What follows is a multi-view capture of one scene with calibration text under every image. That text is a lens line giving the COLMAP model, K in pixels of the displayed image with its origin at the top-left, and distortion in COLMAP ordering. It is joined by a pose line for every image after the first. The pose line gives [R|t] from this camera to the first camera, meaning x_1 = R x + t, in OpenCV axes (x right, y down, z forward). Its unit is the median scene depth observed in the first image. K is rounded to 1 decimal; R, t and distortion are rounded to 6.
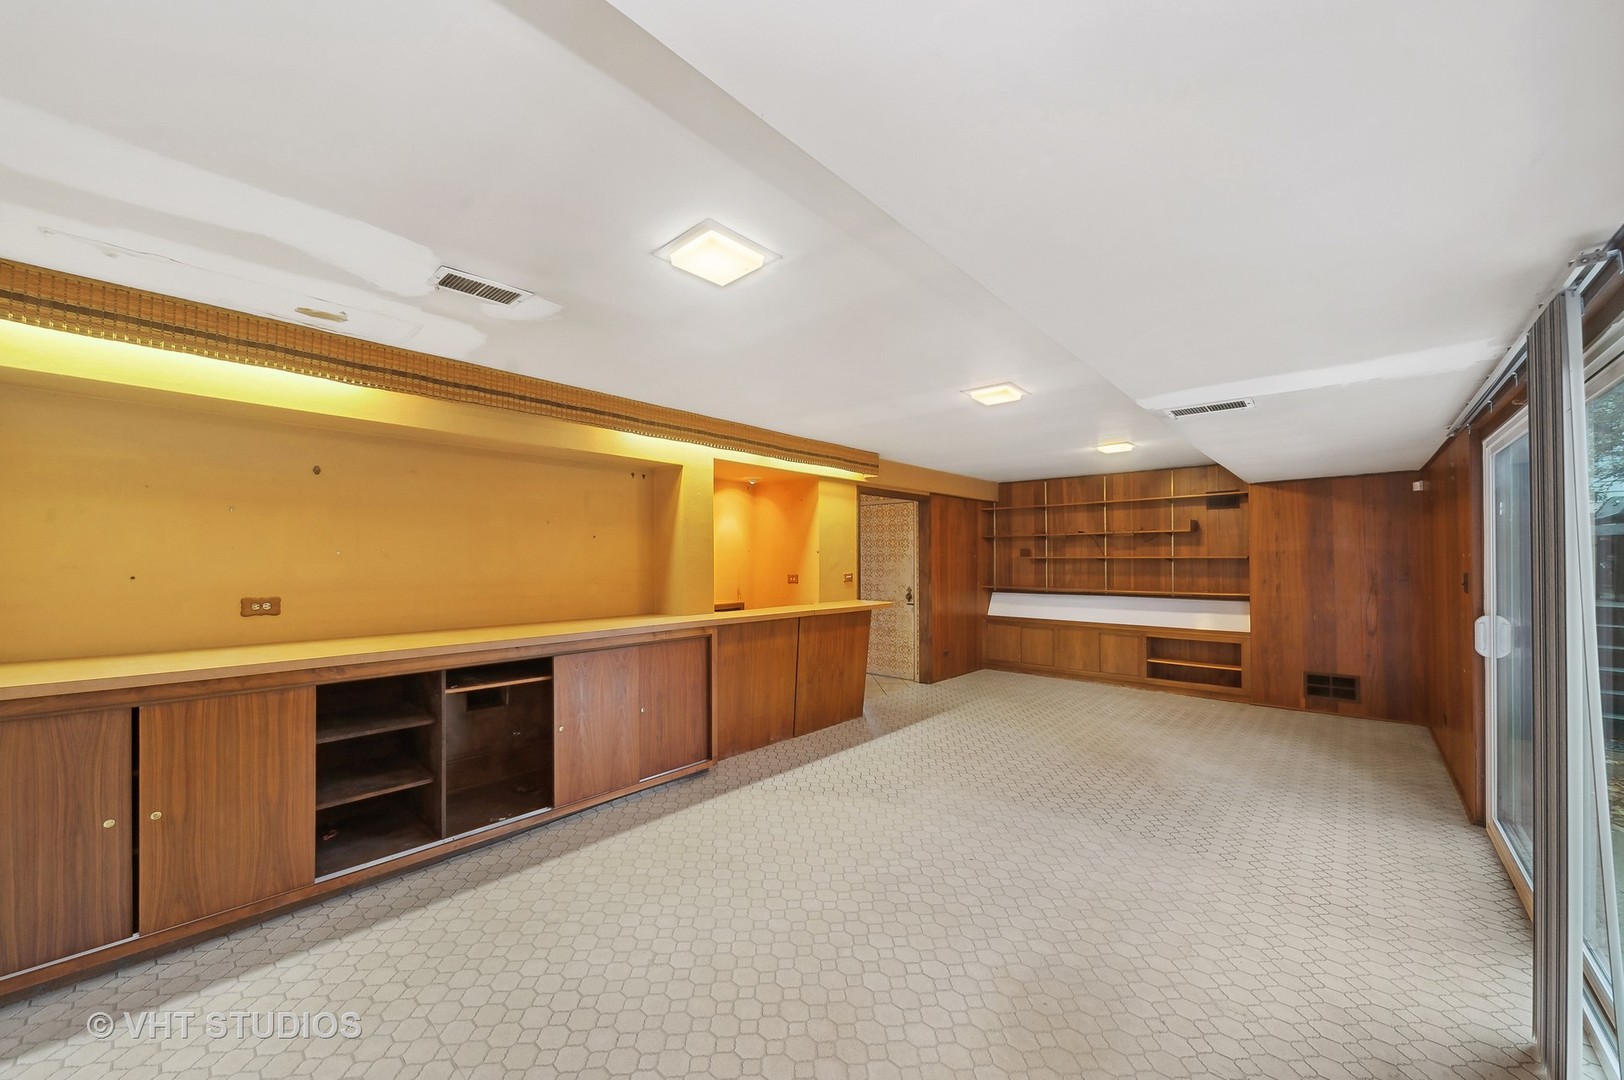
lens RADIAL K [[595.3, 0, 810.9], [0, 595.3, 556.6], [0, 0, 1]] dist [0.000455, -0.000021]
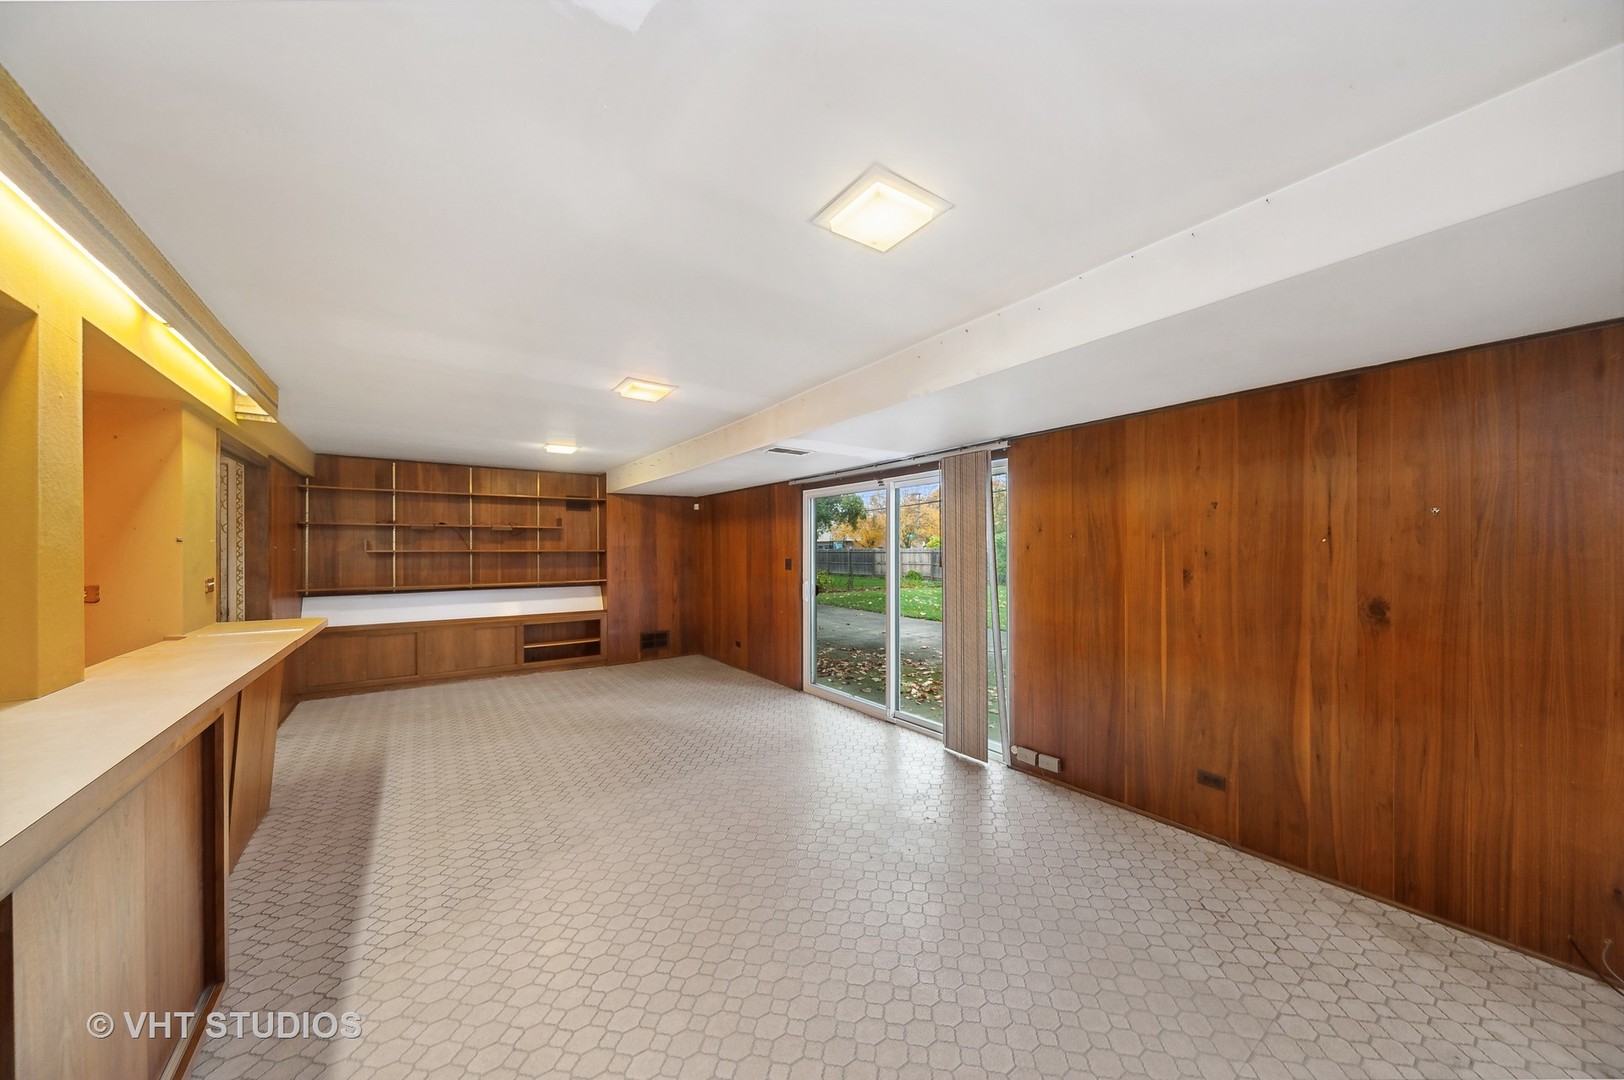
lens RADIAL K [[560.5, 0, 812.1], [0, 560.5, 548.5], [0, 0, 1]] dist [-0.000275, 0.000011]
pose [[0.215023, 0.005283, 0.976595, -0.346454], [-0.000892, 0.999986, -0.005213, 0.002258], [-0.976609, 0.000250, 0.215024, 0.315266]]
